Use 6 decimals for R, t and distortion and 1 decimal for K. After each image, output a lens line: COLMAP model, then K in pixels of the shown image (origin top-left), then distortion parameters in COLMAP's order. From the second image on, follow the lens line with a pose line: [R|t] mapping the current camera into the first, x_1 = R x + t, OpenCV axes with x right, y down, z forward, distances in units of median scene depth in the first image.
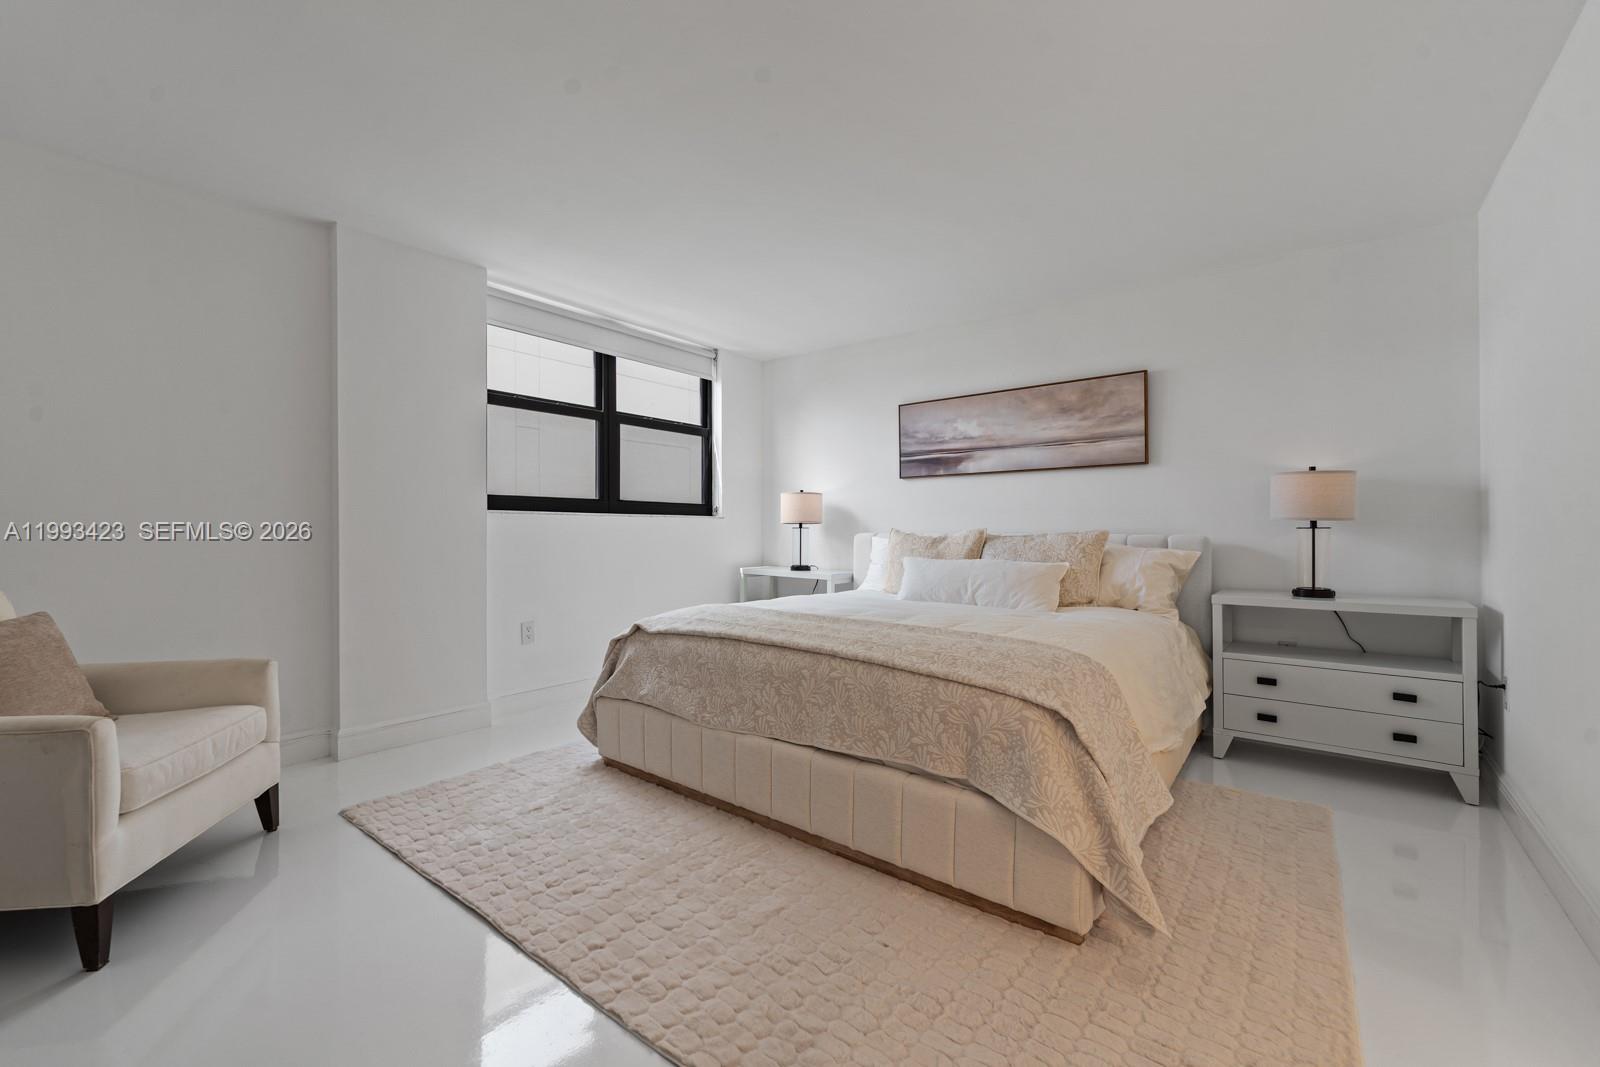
lens RADIAL K [[651.3, 0, 793.5], [0, 651.3, 535.6], [0, 0, 1]] dist [0.000835, -0.001020]
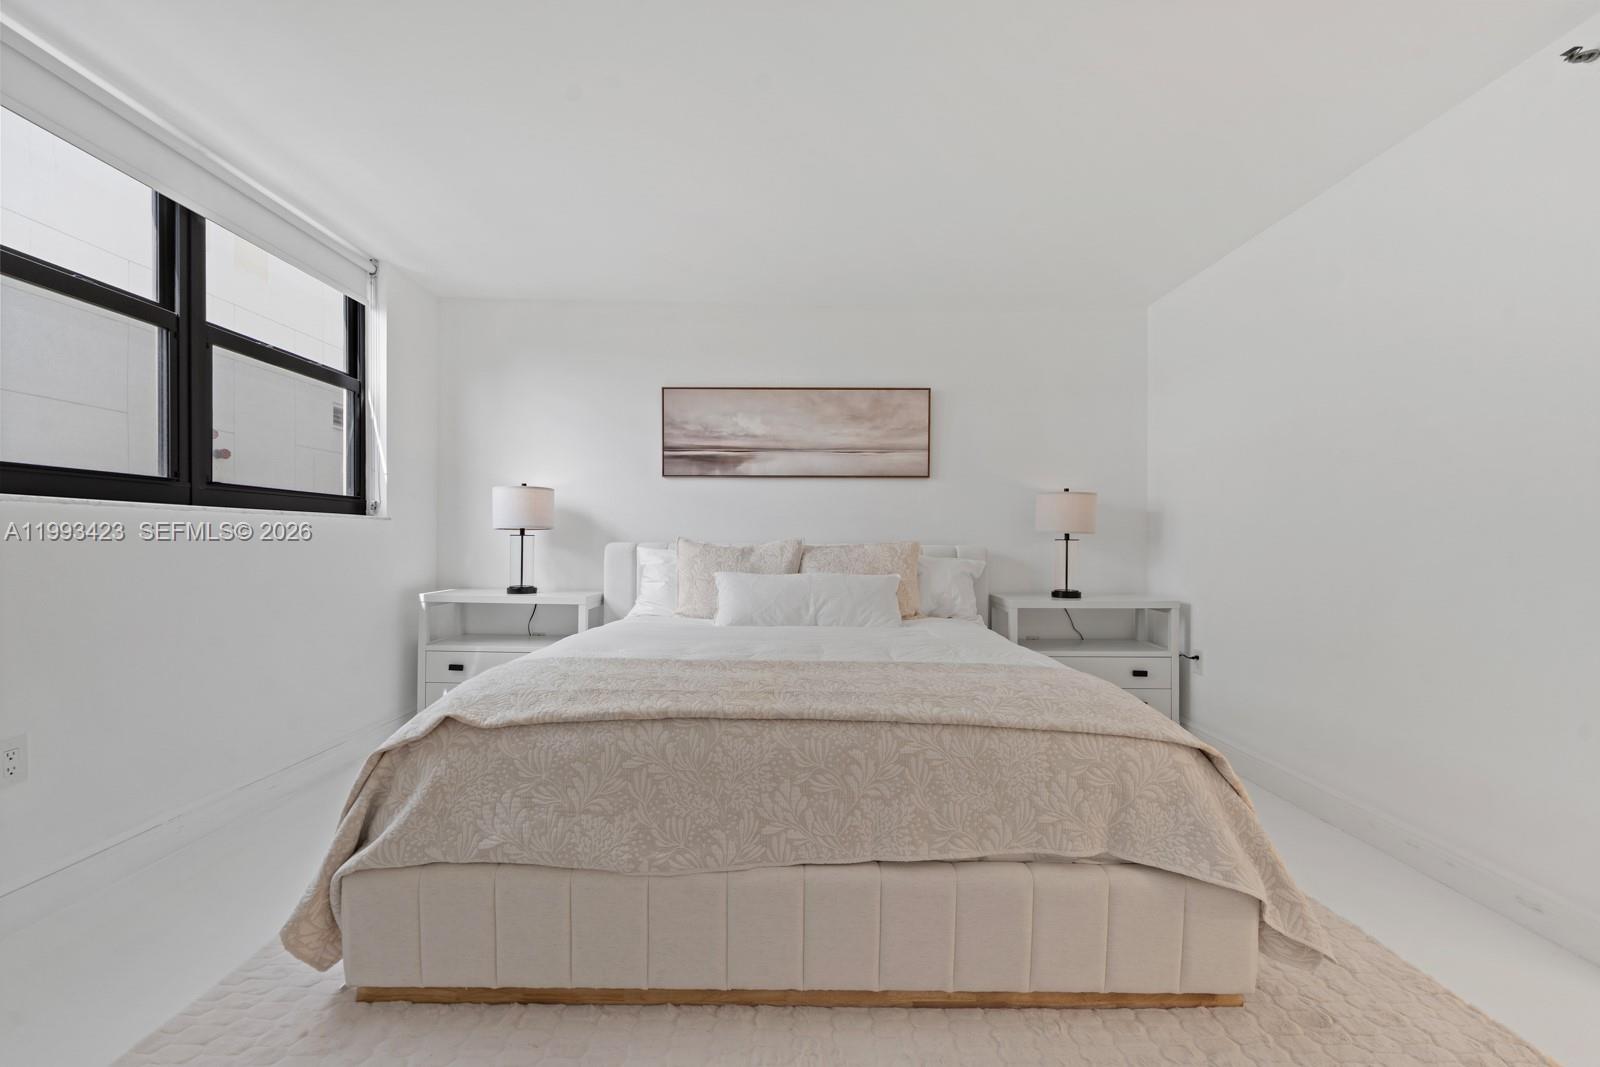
lens RADIAL K [[651.3, 0, 798.4], [0, 651.3, 541.9], [0, 0, 1]] dist [0.000835, -0.001020]
pose [[0.775616, 0.001988, 0.631202, -0.335608], [-0.001182, 0.999998, -0.001698, -0.005595], [-0.631204, 0.000571, 0.775617, 0.381333]]
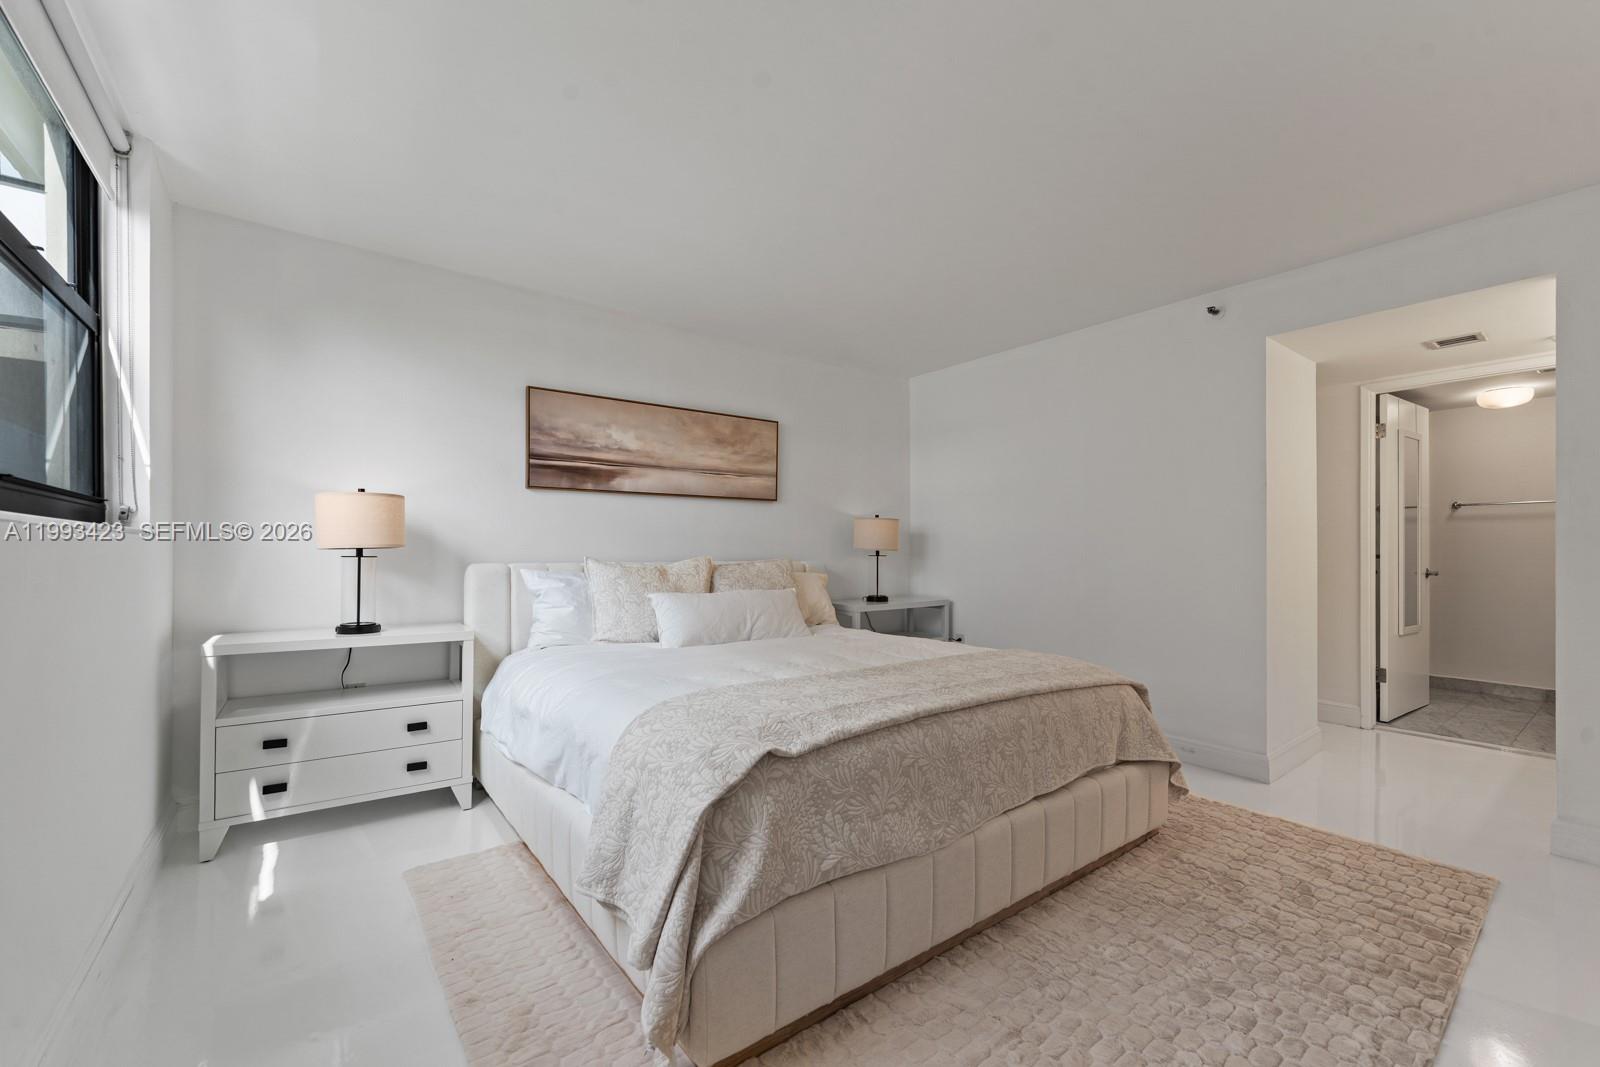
lens RADIAL K [[651.3, 0, 803.3], [0, 651.3, 547.8], [0, 0, 1]] dist [0.000835, -0.001020]
pose [[0.241423, 0.004577, 0.970409, -0.699097], [0.005582, 0.999966, -0.006105, -0.022028], [-0.970404, 0.006891, 0.241389, 0.797074]]
